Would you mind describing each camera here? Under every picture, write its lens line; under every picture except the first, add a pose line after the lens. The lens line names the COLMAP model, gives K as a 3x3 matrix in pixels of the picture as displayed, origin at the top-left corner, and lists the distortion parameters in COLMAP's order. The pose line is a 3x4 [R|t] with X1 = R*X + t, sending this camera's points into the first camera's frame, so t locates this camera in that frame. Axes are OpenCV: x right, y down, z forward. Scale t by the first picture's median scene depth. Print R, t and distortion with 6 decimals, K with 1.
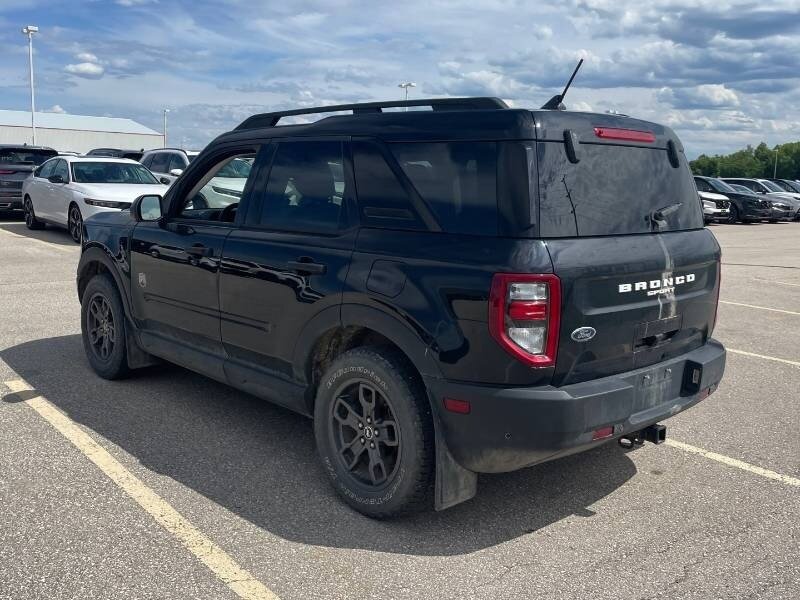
lens RADIAL K [[749.5, 0, 404.1], [0, 749.5, 298.7], [0, 0, 1]] dist [0.091879, -0.124543]
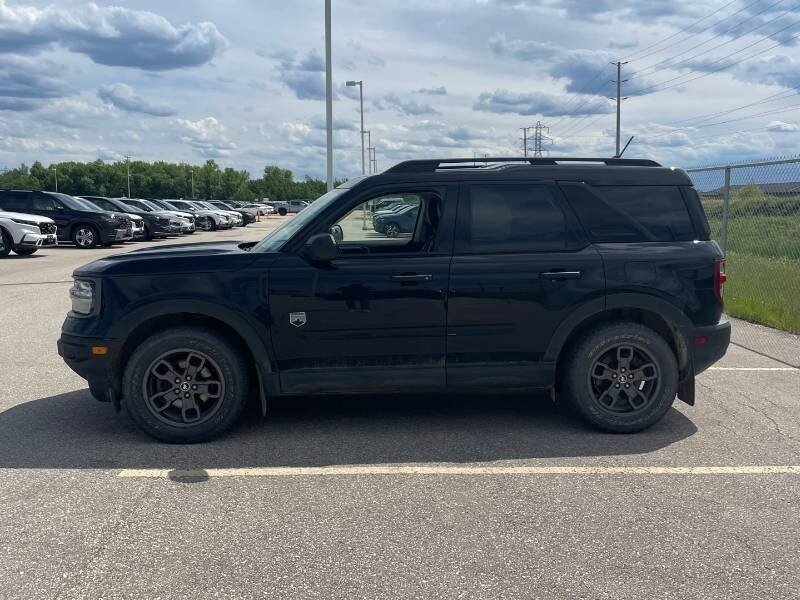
lens RADIAL K [[749.5, 0, 404.1], [0, 749.5, 298.7], [0, 0, 1]] dist [0.091879, -0.124543]
pose [[0.616282, -0.123846, 0.777727, -1.450123], [0.141603, 0.988888, 0.045264, -0.108123], [-0.774690, 0.082233, 0.626971, 0.373859]]
